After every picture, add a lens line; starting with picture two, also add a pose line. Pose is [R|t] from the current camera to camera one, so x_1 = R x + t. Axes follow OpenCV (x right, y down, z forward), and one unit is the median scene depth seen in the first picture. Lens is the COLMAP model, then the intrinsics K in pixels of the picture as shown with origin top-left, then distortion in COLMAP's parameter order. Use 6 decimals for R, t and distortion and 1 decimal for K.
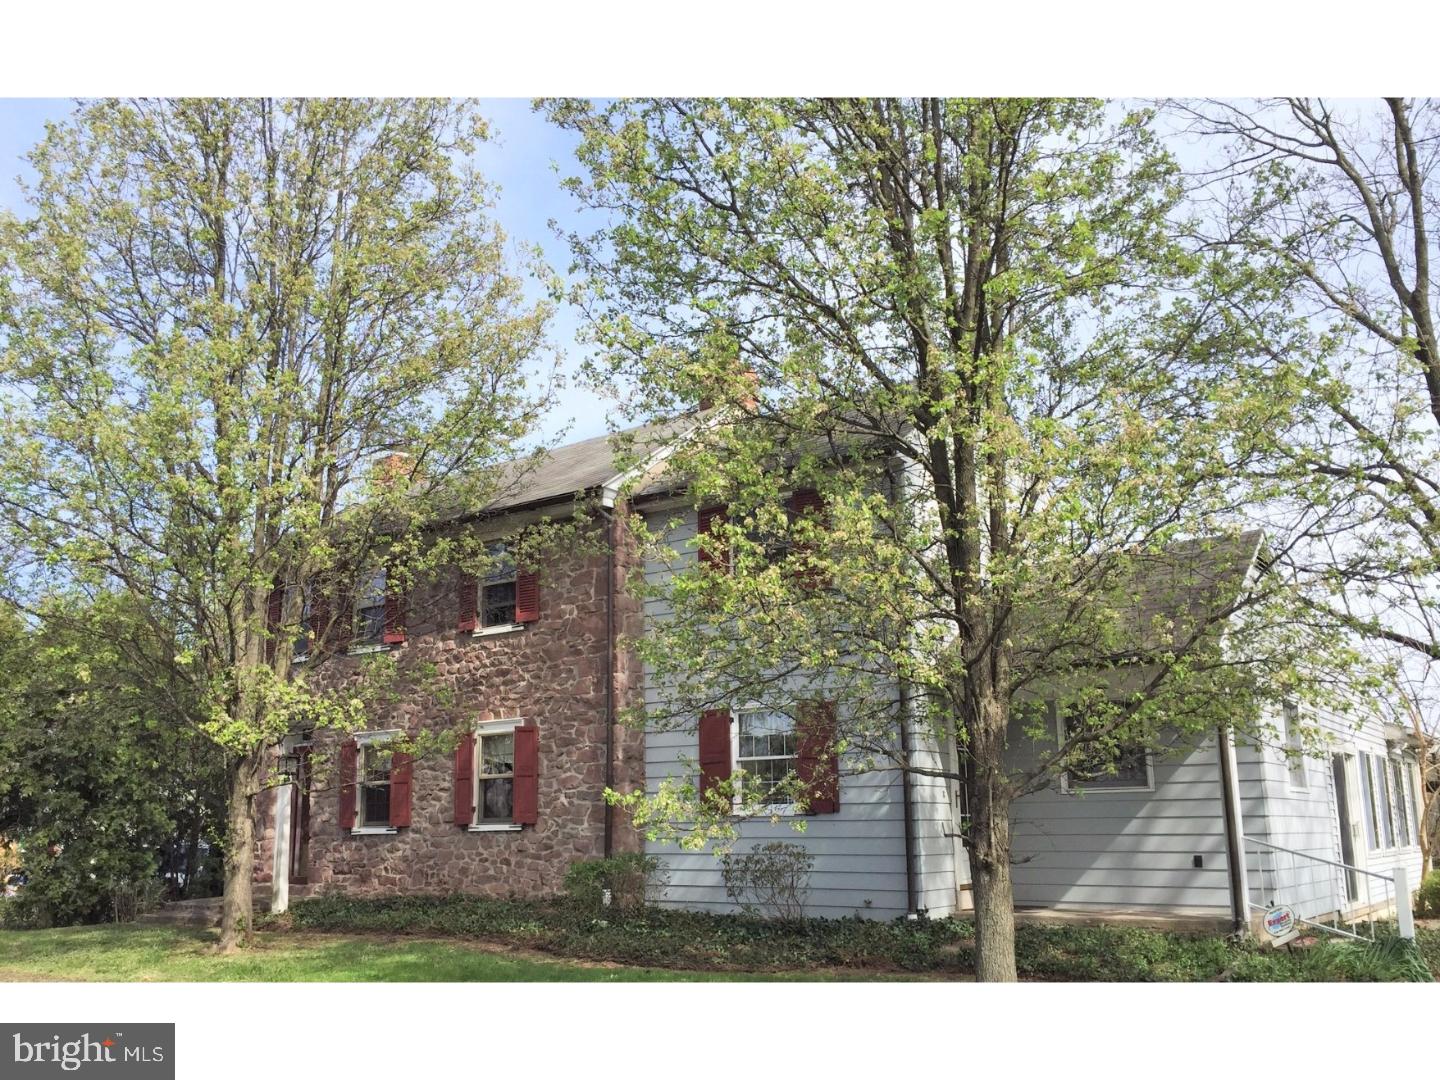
lens RADIAL K [[1202.5, 0, 718.3], [0, 1202.5, 547.3], [0, 0, 1]] dist [0.074691, -0.112788]
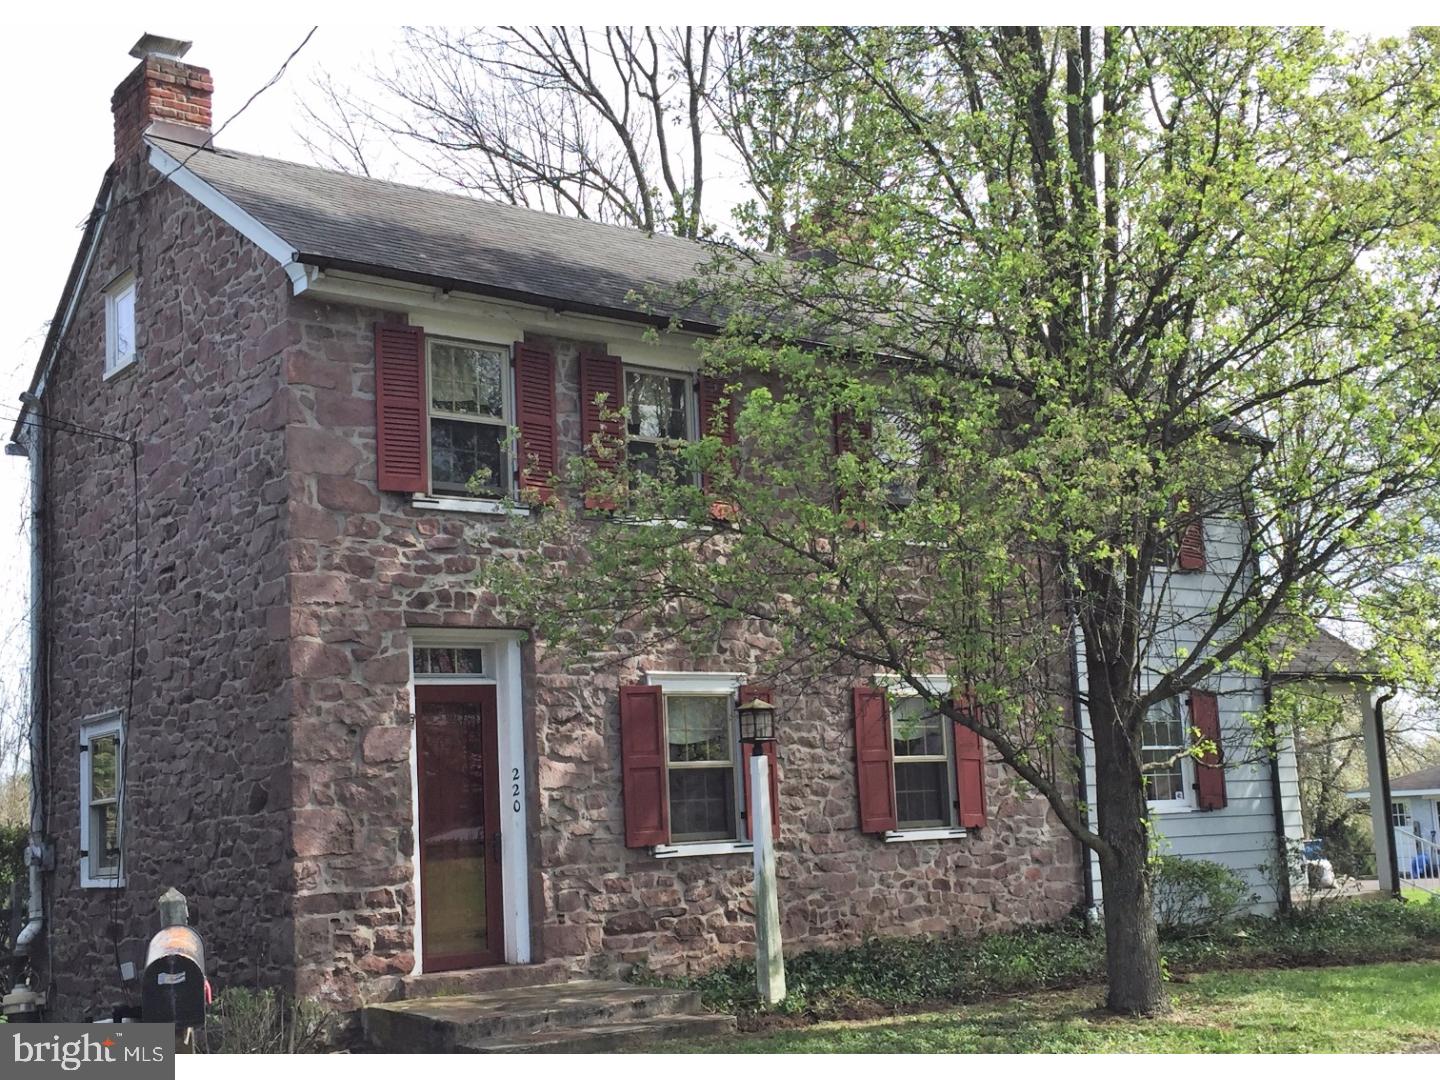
lens RADIAL K [[1724.5, 0, 722.3], [0, 1724.5, 646.2], [0, 0, 1]] dist [0.029085, 0.019758]
pose [[0.319648, 0.100144, 0.942229, -1.806480], [-0.166301, 0.984893, -0.048261, 0.315094], [-0.932828, -0.141267, 0.331473, 1.308048]]
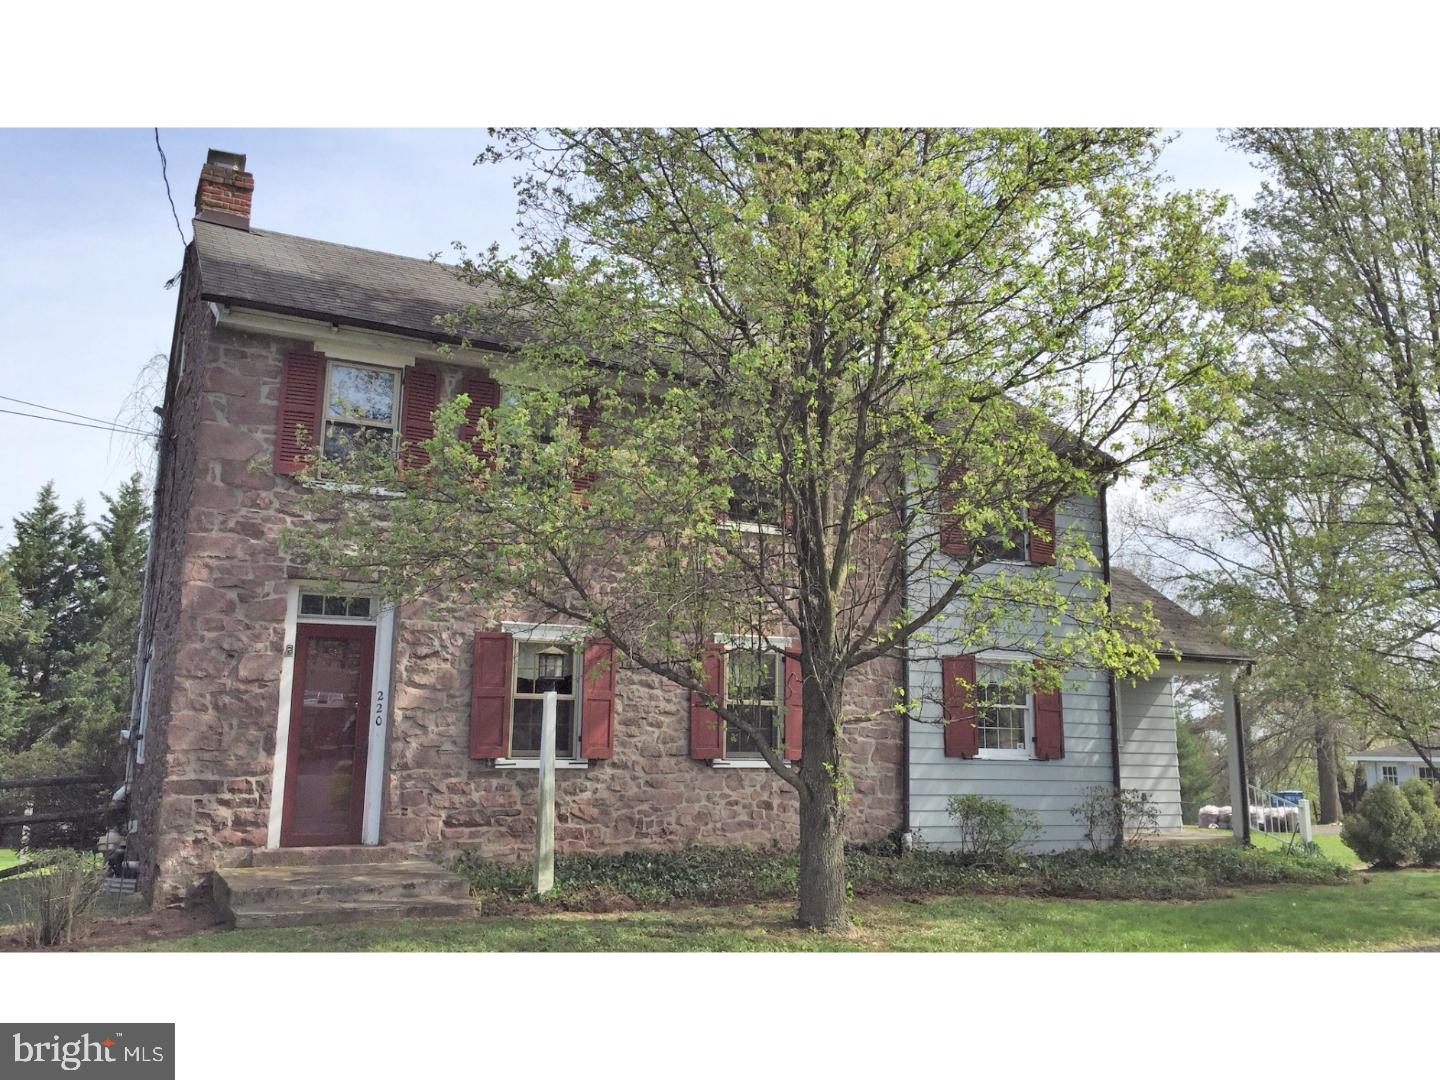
lens RADIAL K [[1202.5, 0, 718.3], [0, 1202.5, 547.3], [0, 0, 1]] dist [0.074691, -0.112788]
pose [[0.483085, 0.166347, 0.859626, -1.499685], [-0.215791, 0.974122, -0.067236, 0.240396], [-0.848566, -0.153019, 0.506480, 1.016611]]
